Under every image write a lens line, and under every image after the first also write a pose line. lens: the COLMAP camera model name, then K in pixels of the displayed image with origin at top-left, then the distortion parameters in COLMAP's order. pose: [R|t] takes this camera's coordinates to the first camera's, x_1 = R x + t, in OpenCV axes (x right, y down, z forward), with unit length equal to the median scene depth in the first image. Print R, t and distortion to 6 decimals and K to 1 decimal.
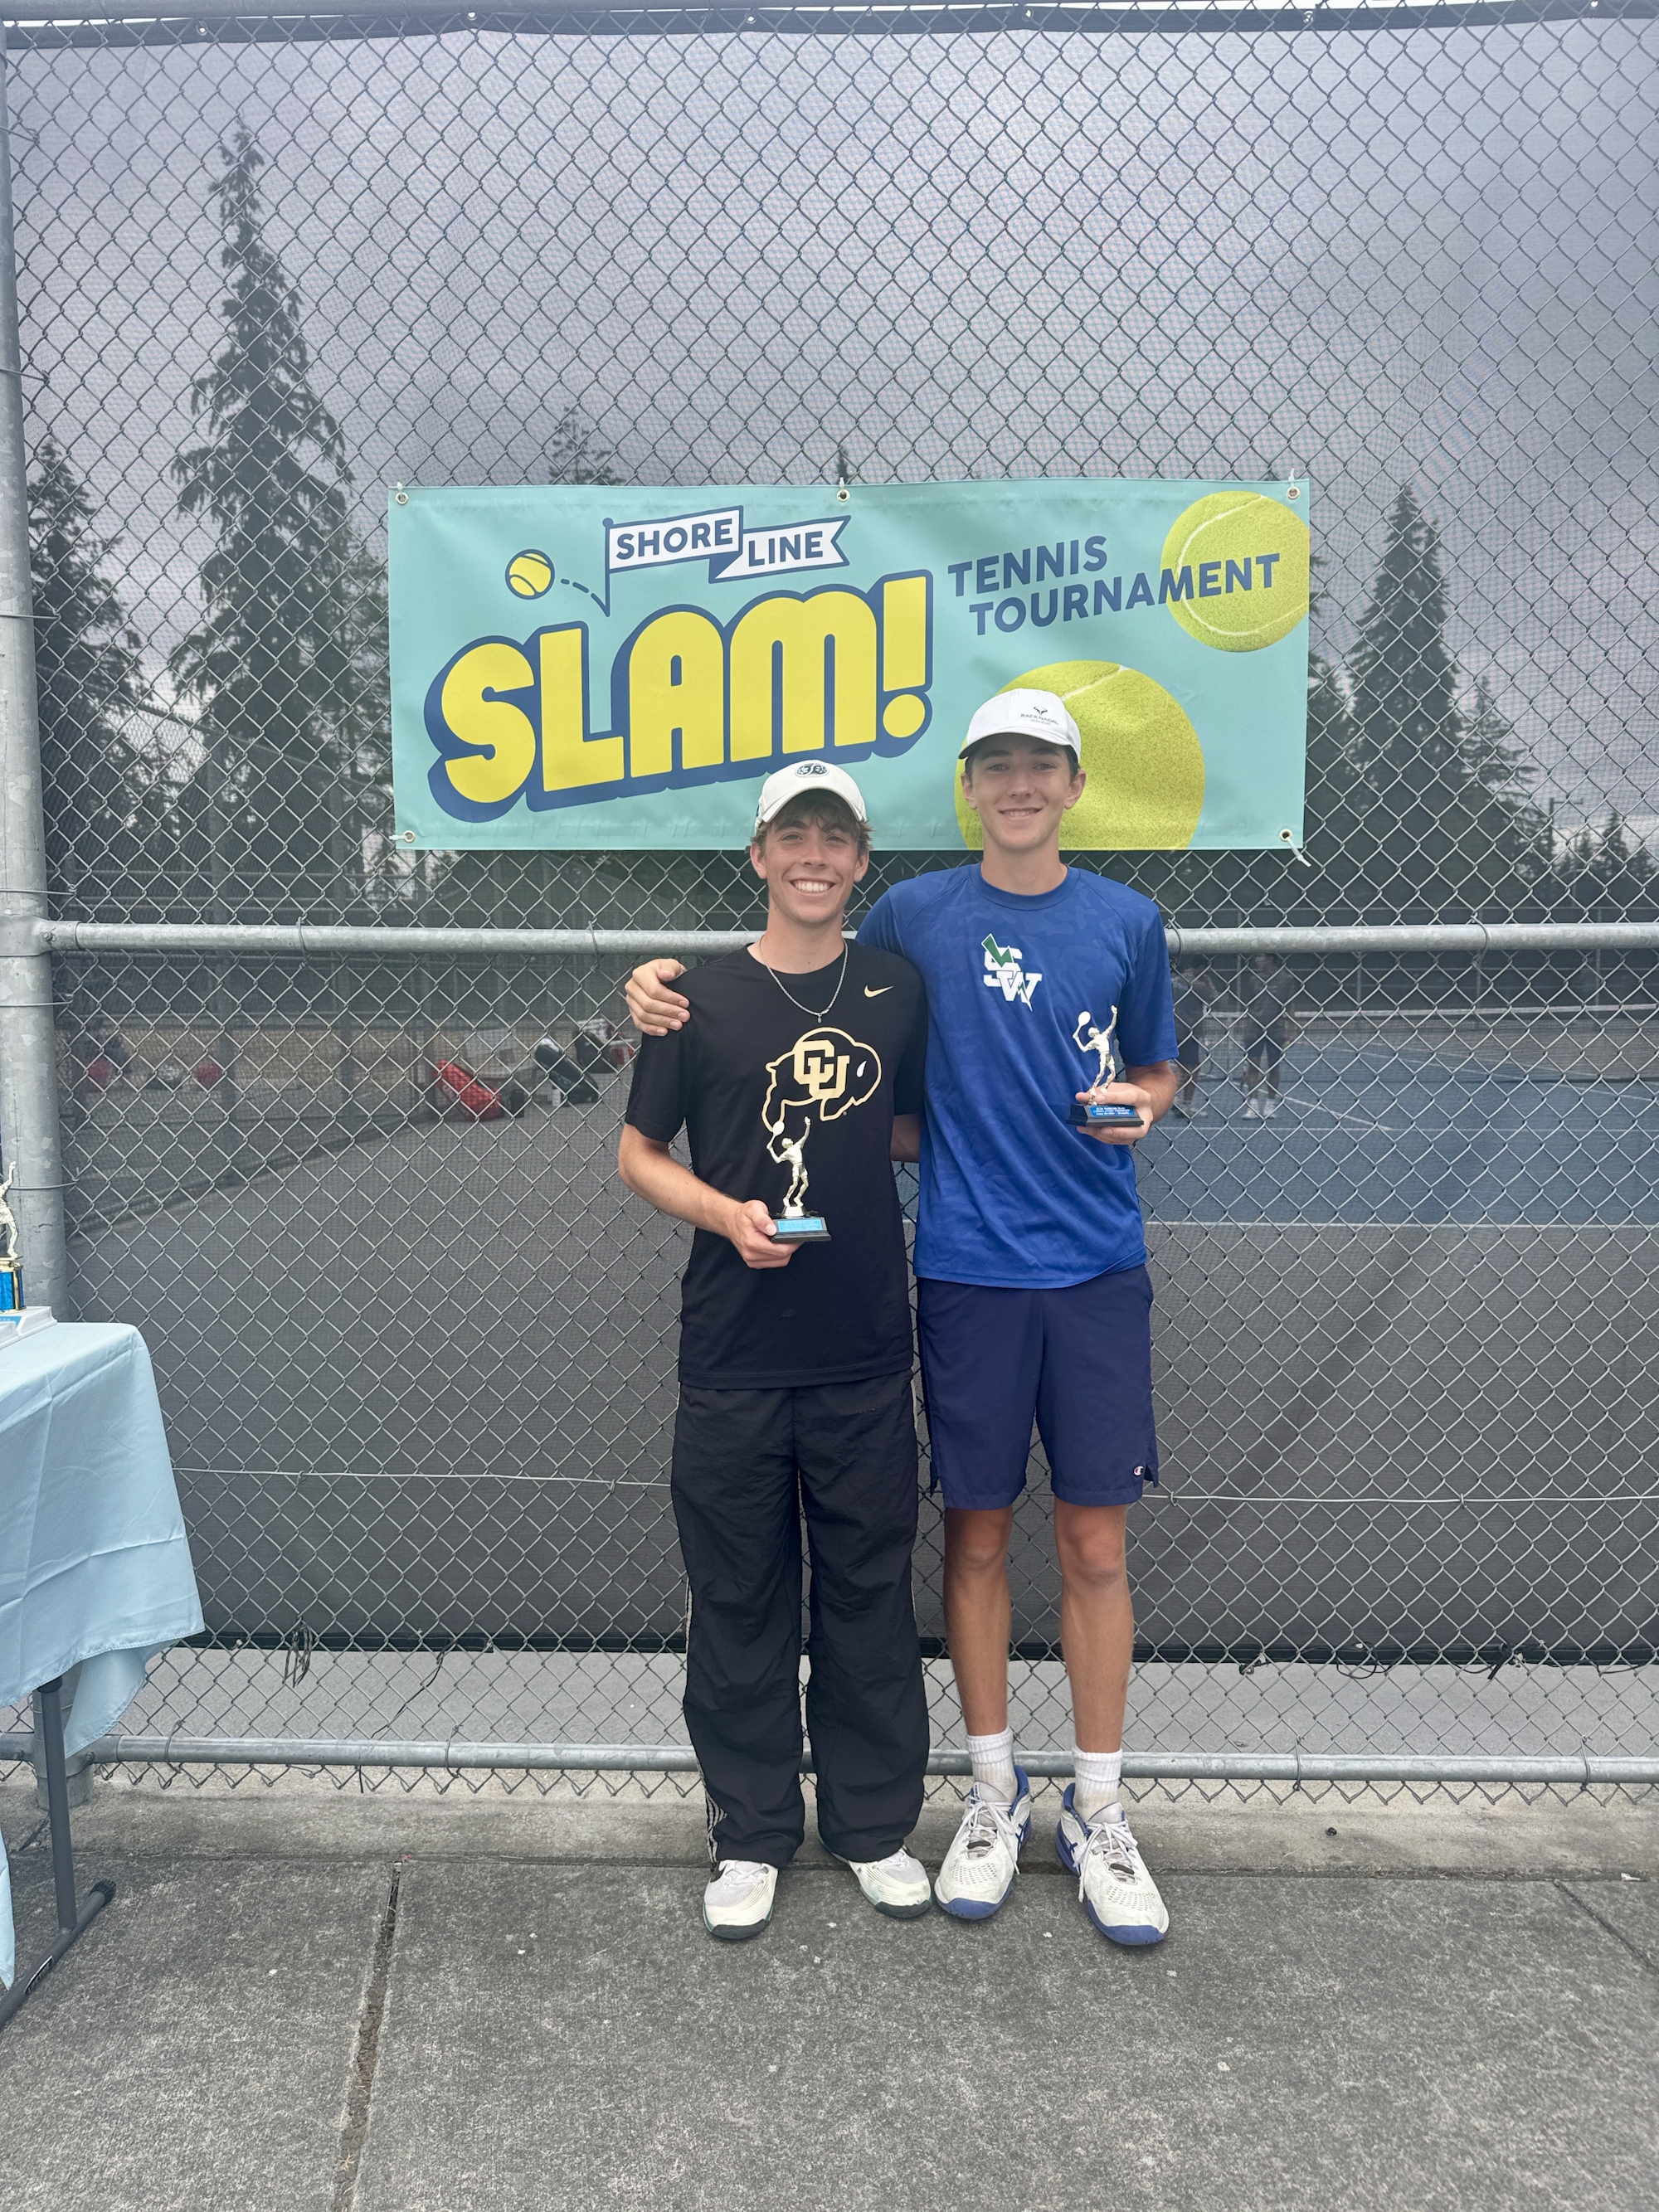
lens RADIAL K [[1561.7, 0, 842.6], [0, 1561.7, 1102.3], [0, 0, 1]] dist [-0.004642, -0.003255]
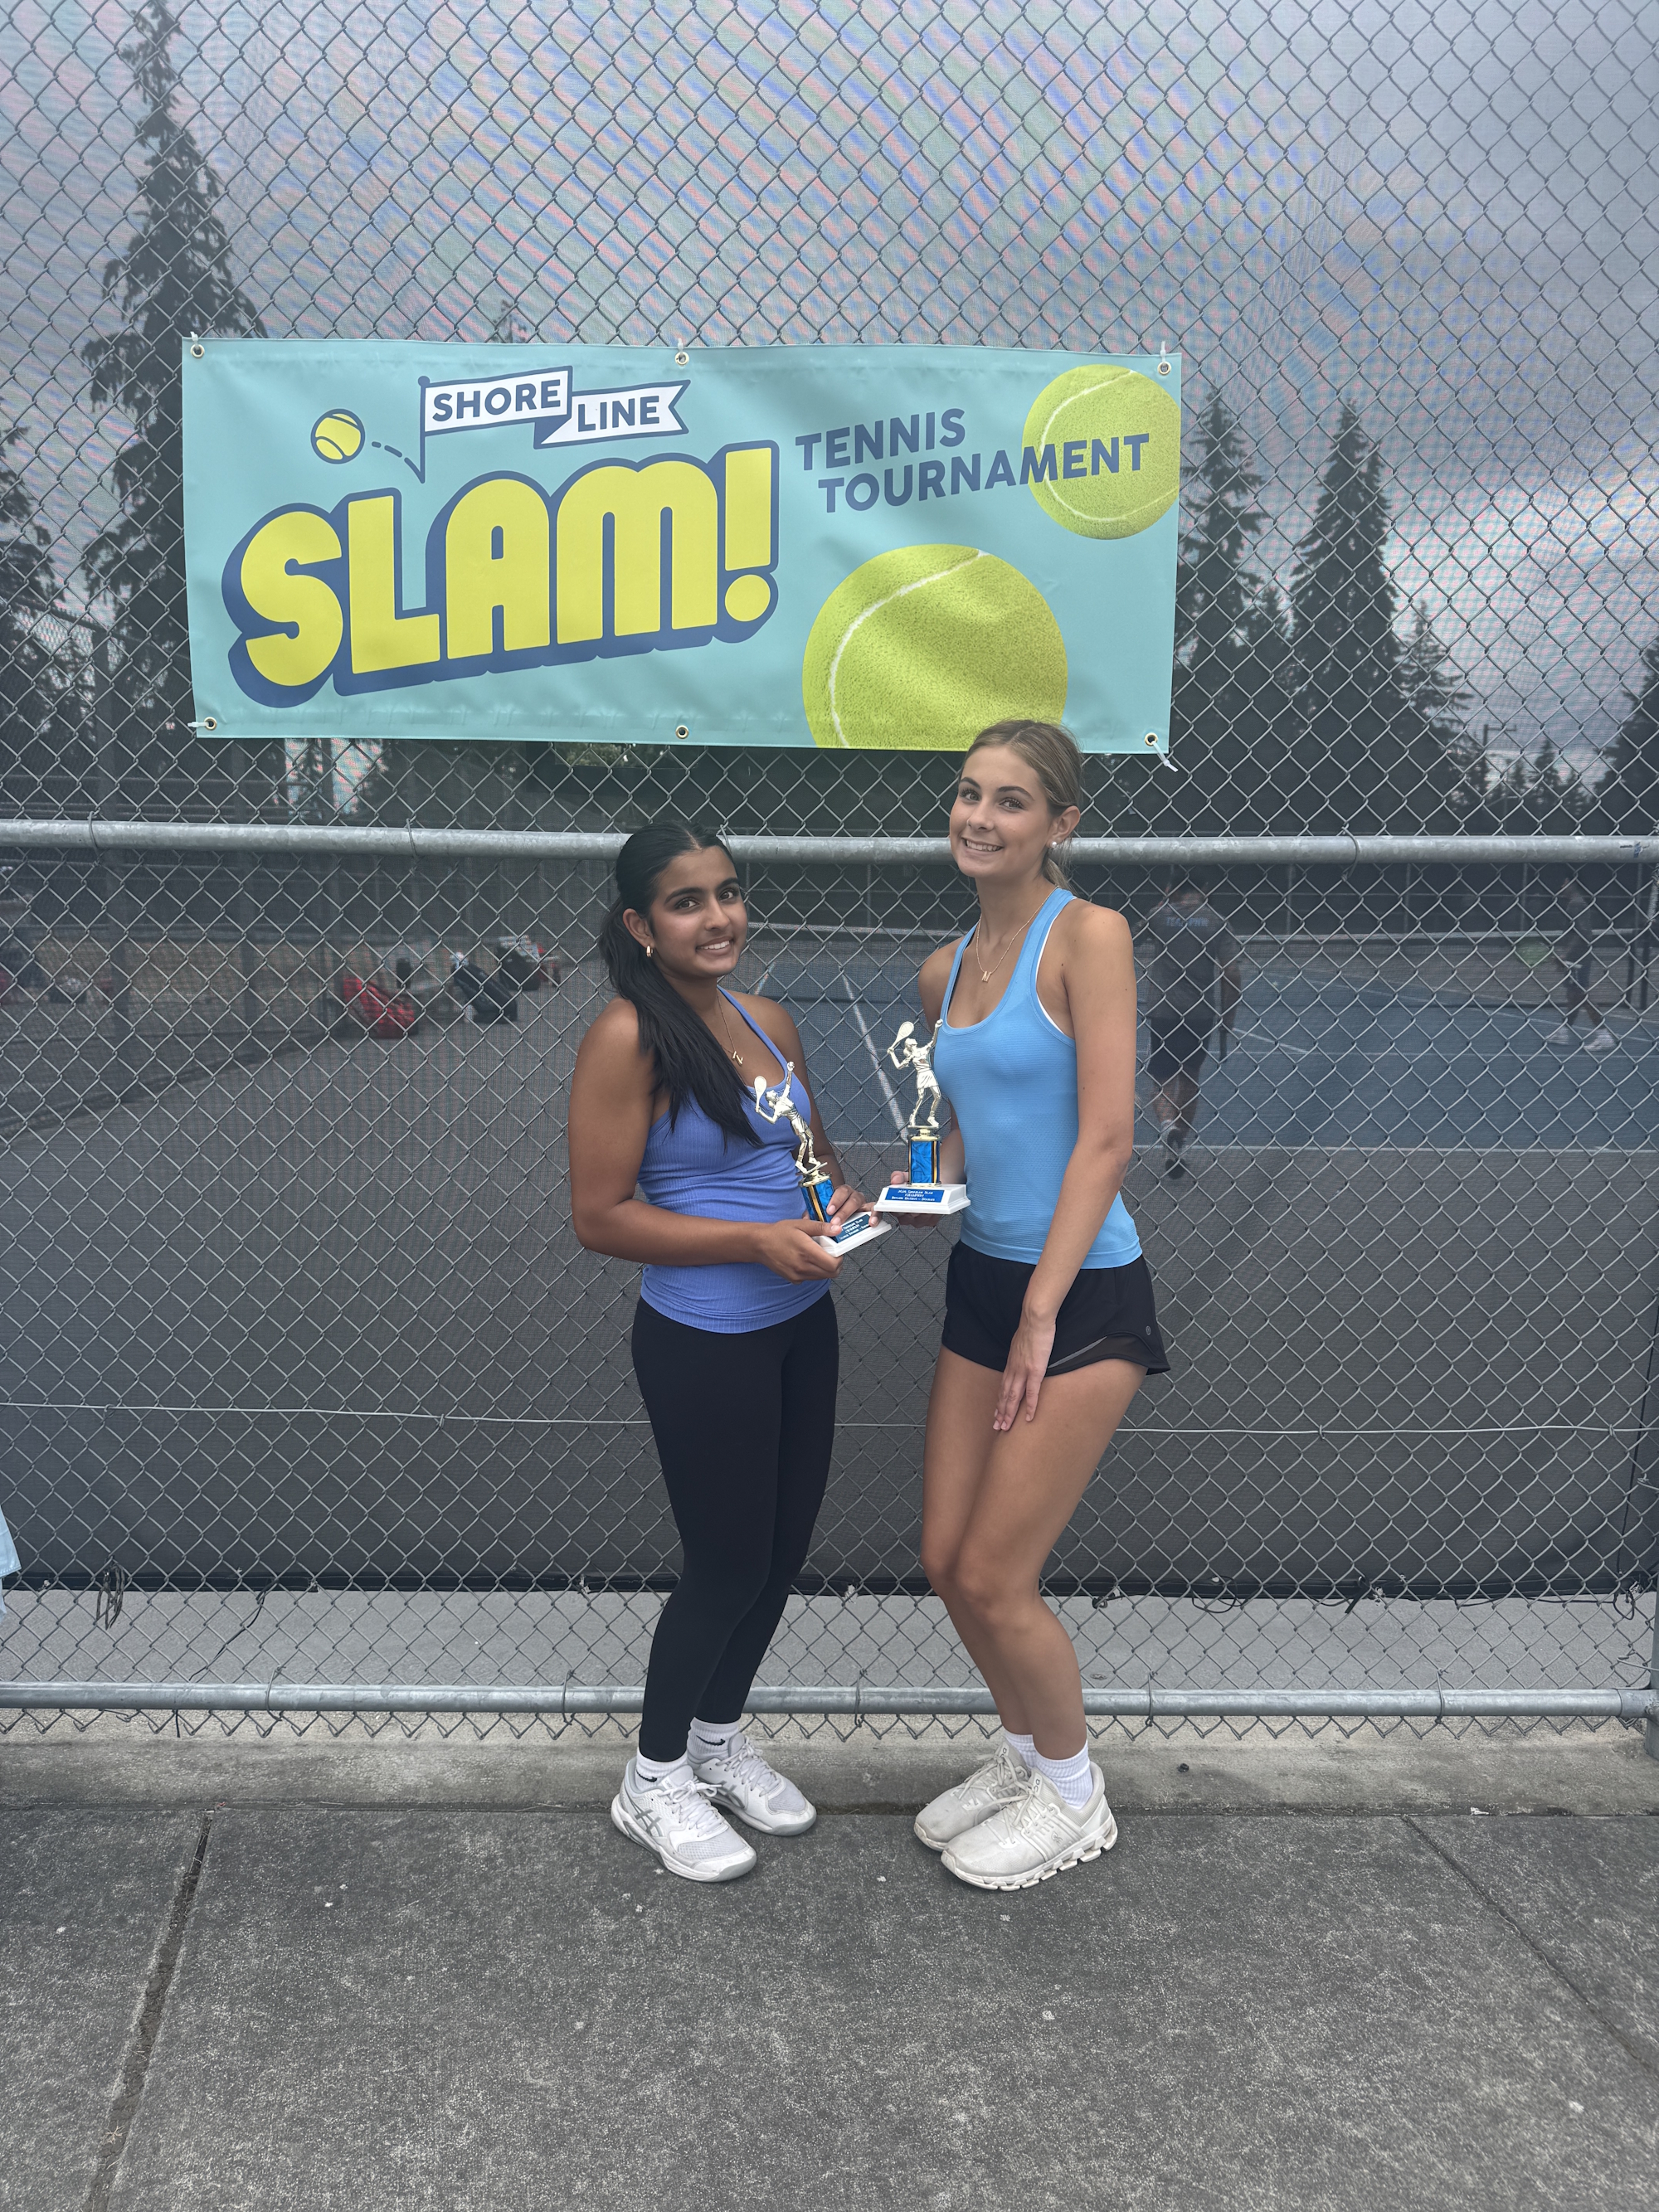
lens RADIAL K [[1561.7, 0, 842.6], [0, 1561.7, 1102.3], [0, 0, 1]] dist [-0.004642, -0.003255]
pose [[0.999181, 0.005888, 0.040025, 0.061465], [-0.007903, 0.998700, 0.050353, 0.003759], [-0.039677, -0.050629, 0.997929, 0.055341]]
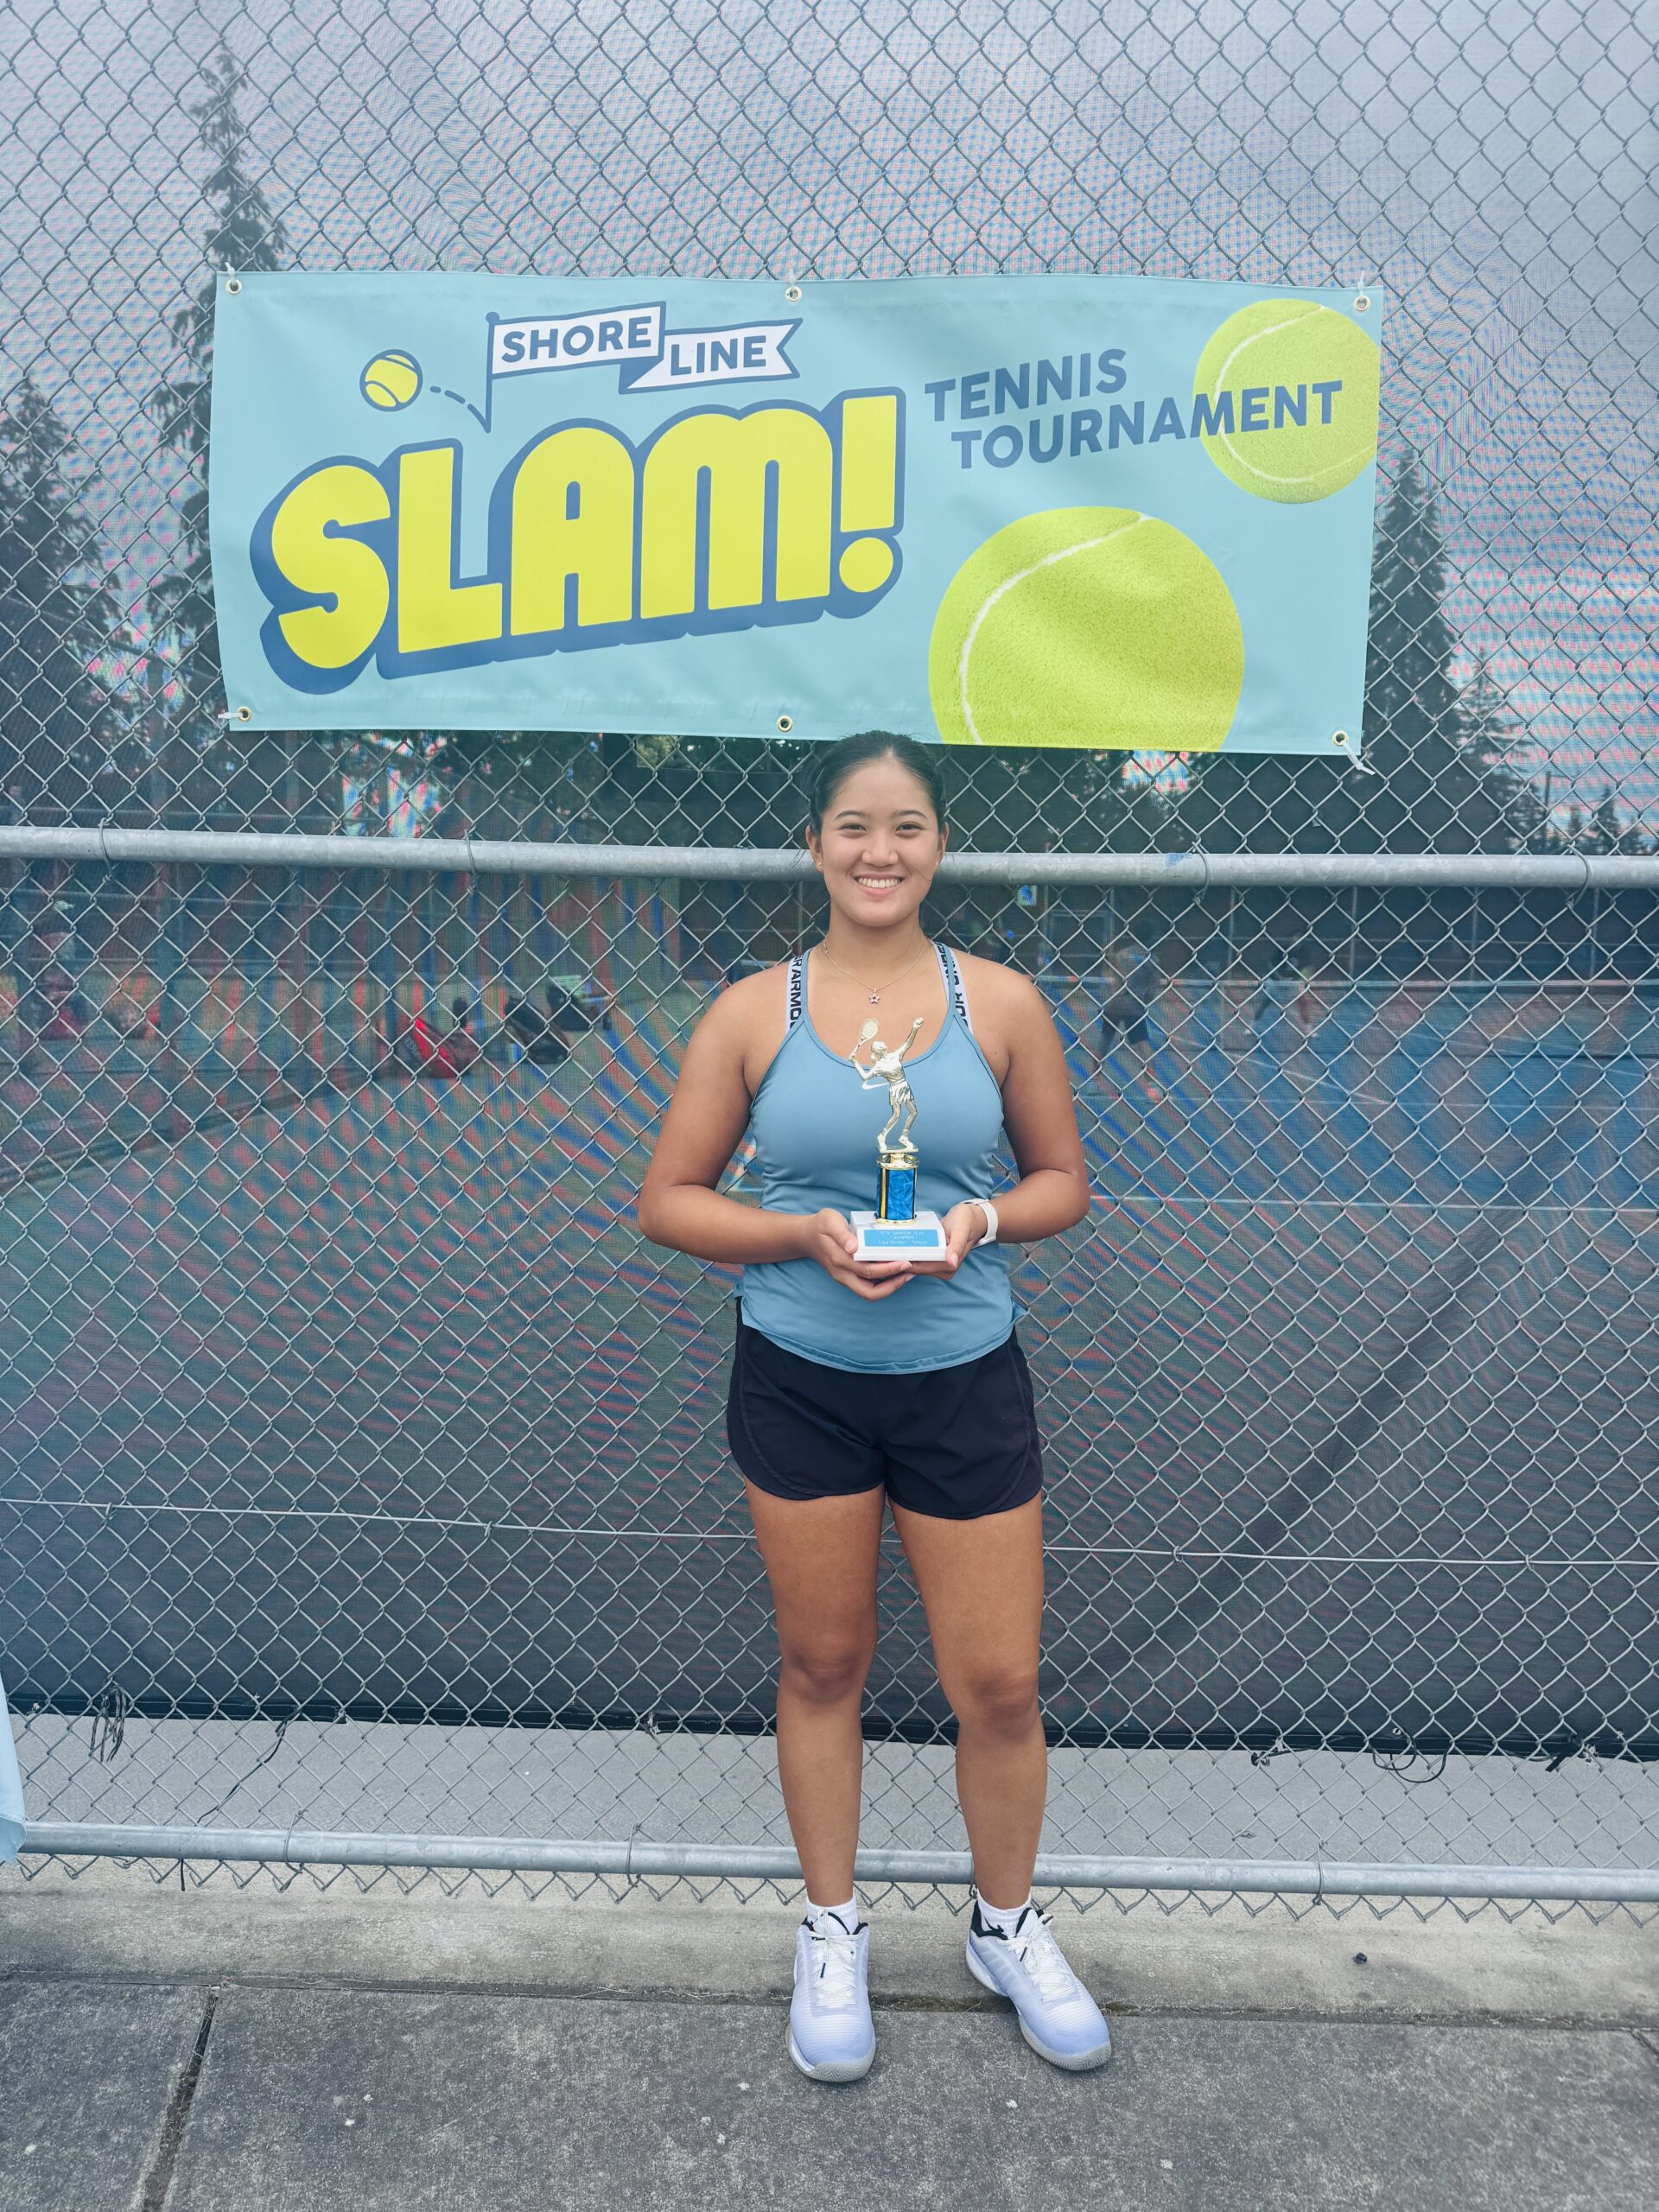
lens RADIAL K [[1561.4, 0, 845.5], [0, 1561.4, 1117.4], [0, 0, 1]] dist [-0.005468, -0.002454]
pose [[0.999765, 0.018620, 0.011126, 0.025811], [-0.018968, 0.999305, 0.032087, 0.002598], [-0.010521, -0.032290, 0.999423, 0.202494]]
